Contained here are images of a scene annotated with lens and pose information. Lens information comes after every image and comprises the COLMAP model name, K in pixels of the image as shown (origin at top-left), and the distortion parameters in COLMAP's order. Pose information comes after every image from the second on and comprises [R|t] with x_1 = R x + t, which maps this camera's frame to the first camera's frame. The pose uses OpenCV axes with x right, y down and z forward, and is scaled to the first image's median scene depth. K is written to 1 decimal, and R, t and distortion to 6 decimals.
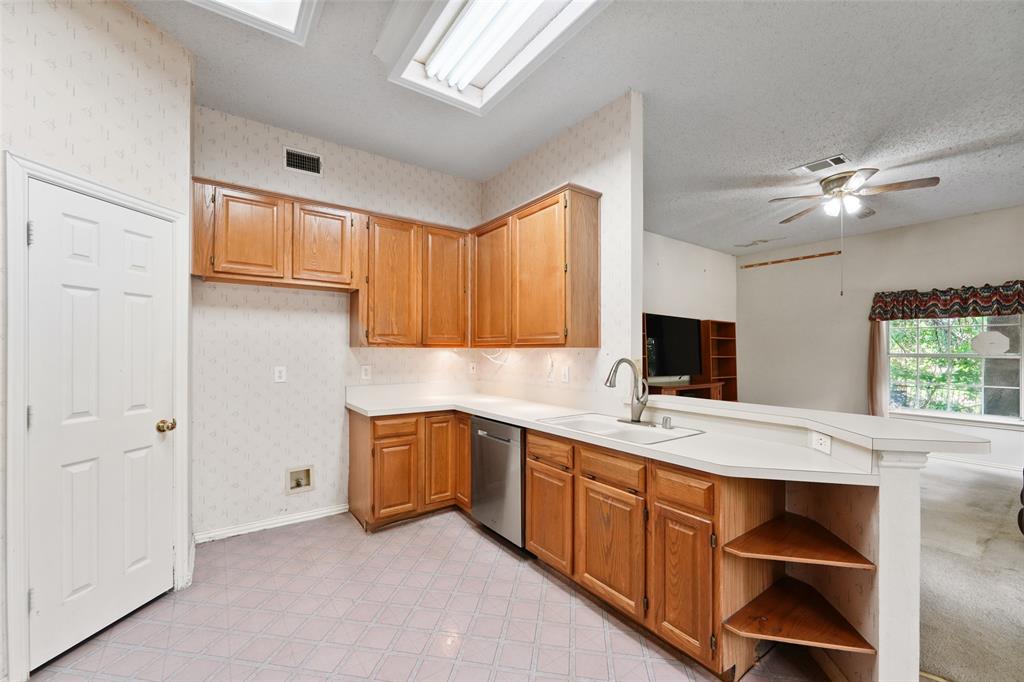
lens RADIAL K [[410.7, 0, 506.6], [0, 410.7, 345.9], [0, 0, 1]] dist [0.000932, -0.000174]
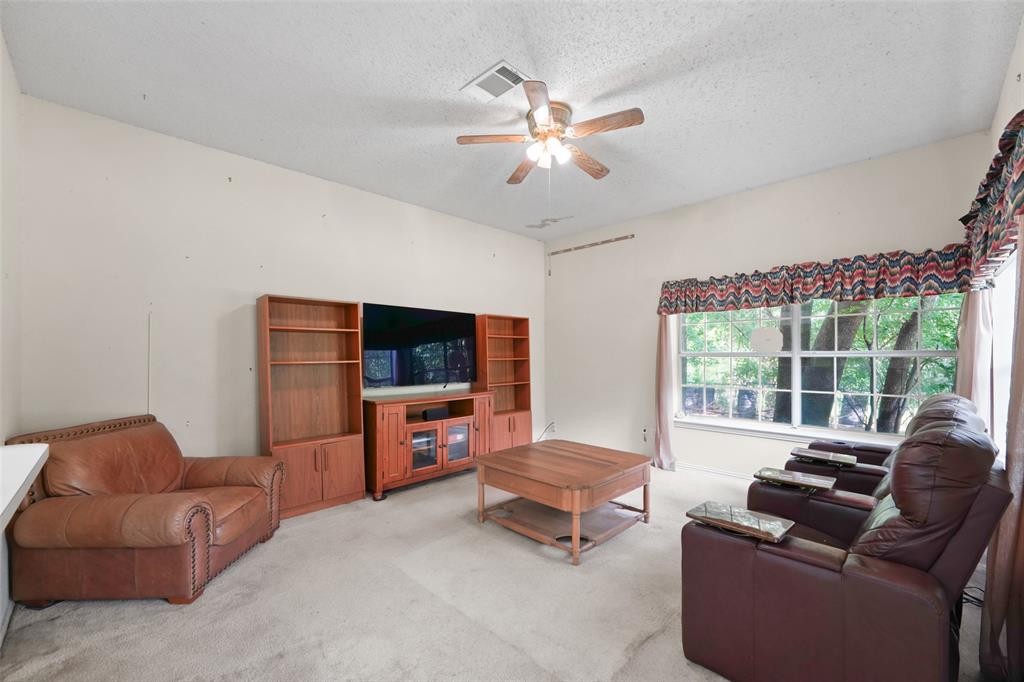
lens RADIAL K [[410.7, 0, 512.6], [0, 410.7, 350.7], [0, 0, 1]] dist [0.000932, -0.000174]
pose [[0.985925, -0.013205, 0.166666, 0.527870], [0.011901, 0.999890, 0.008822, 0.002956], [-0.166764, -0.006715, 0.985974, 0.241994]]
